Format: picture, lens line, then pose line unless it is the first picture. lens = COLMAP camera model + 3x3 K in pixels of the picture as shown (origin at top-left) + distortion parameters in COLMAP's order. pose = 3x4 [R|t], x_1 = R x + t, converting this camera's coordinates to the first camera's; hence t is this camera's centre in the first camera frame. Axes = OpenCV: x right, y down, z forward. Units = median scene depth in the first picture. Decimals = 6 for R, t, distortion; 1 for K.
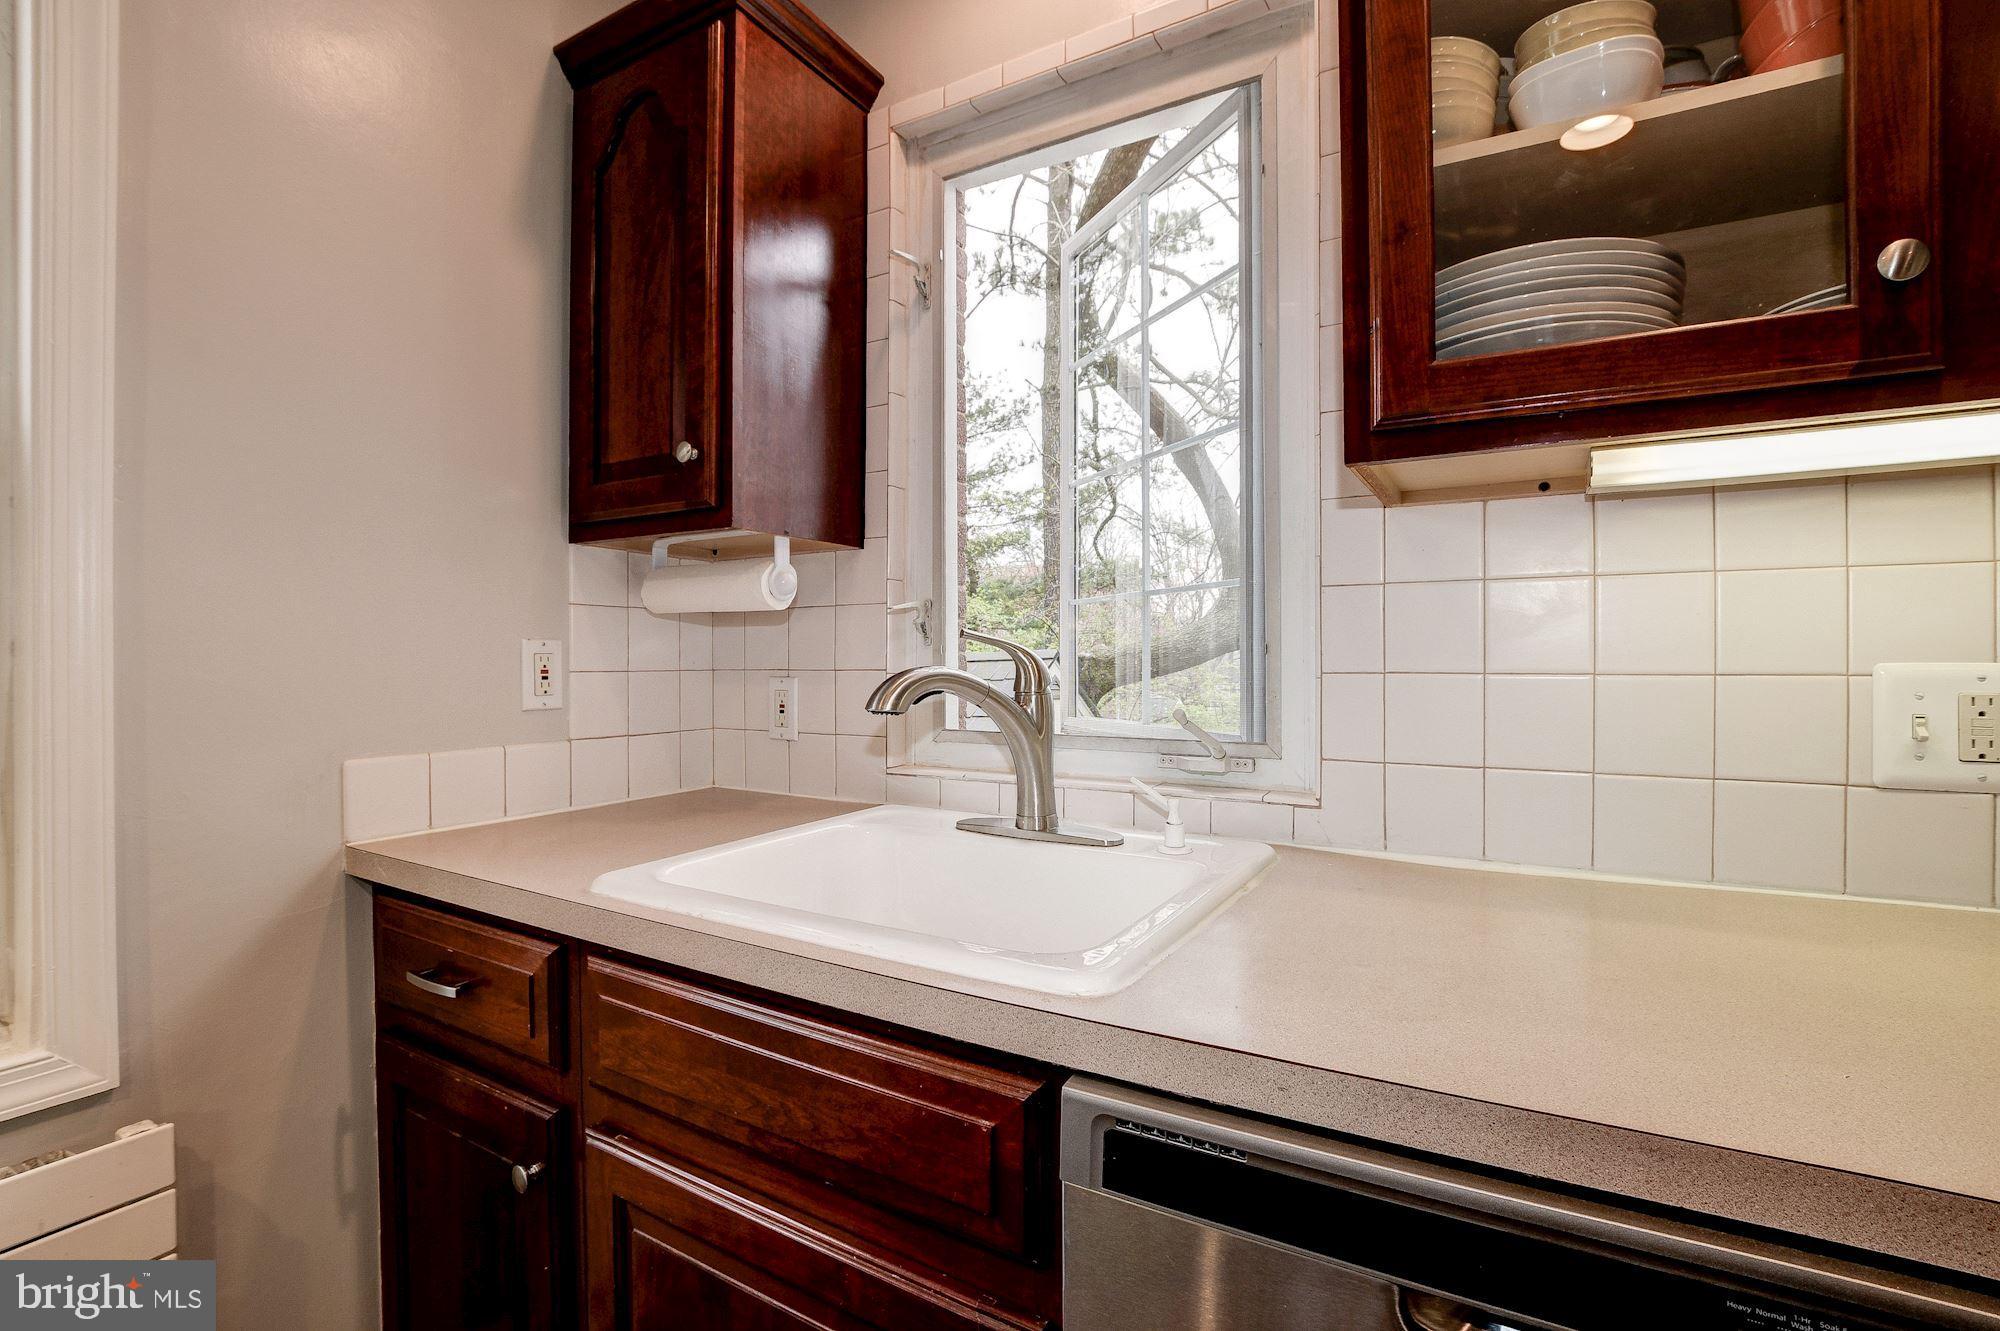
lens RADIAL K [[900.7, 0, 998.2], [0, 900.7, 663.1], [0, 0, 1]] dist [-0.027784, 0.002616]
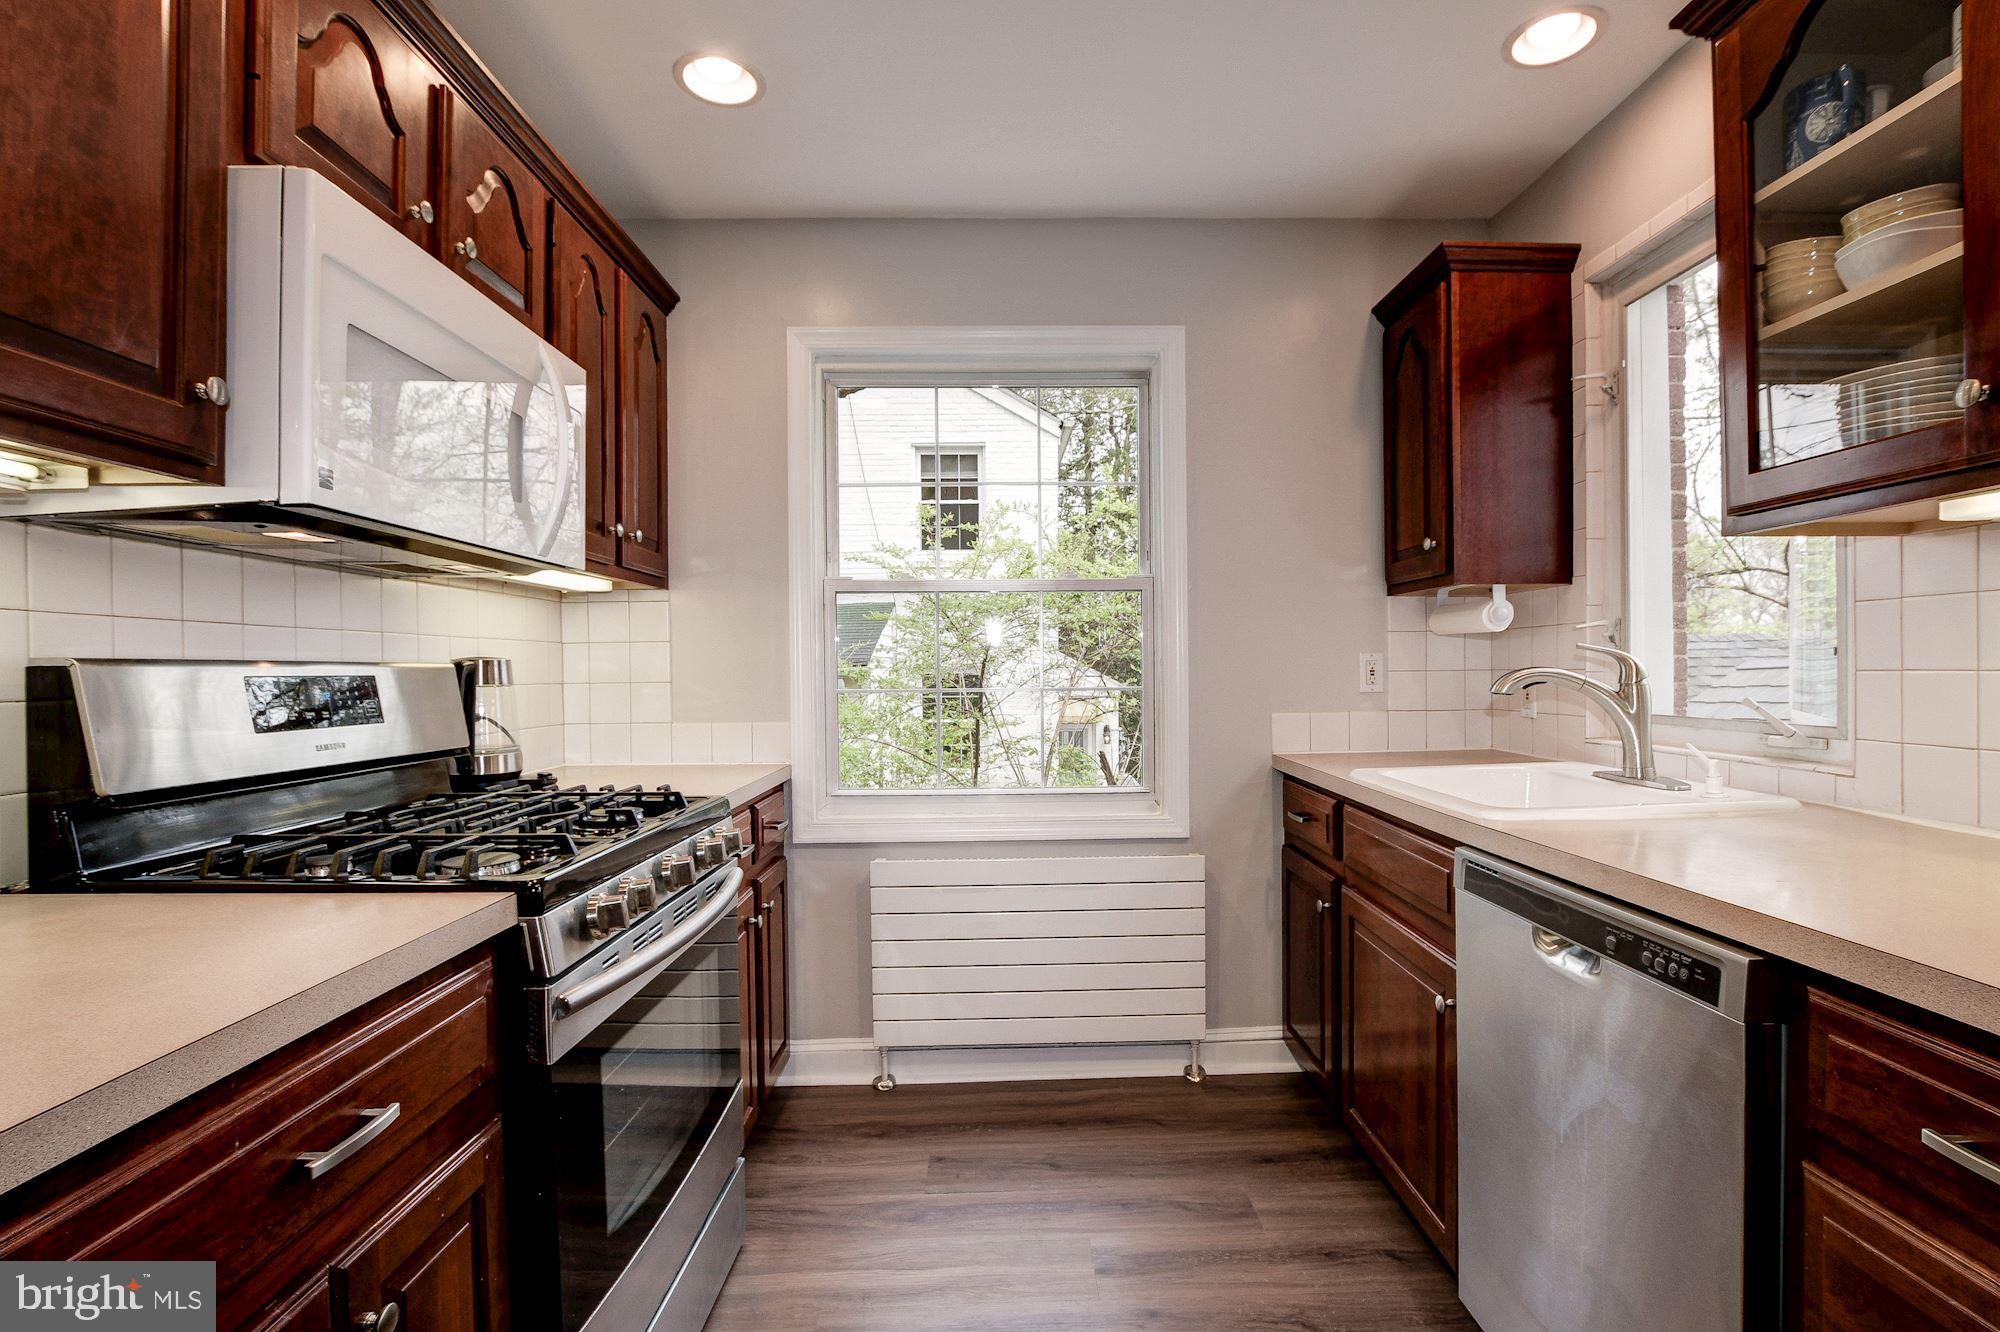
lens RADIAL K [[900.7, 0, 1009.9], [0, 900.7, 671.4], [0, 0, 1]] dist [-0.027784, 0.002616]
pose [[0.512979, -0.001413, -0.858400, 0.698806], [0.008306, 0.999960, 0.003318, -0.001567], [0.858361, -0.008832, 0.512970, -0.562465]]
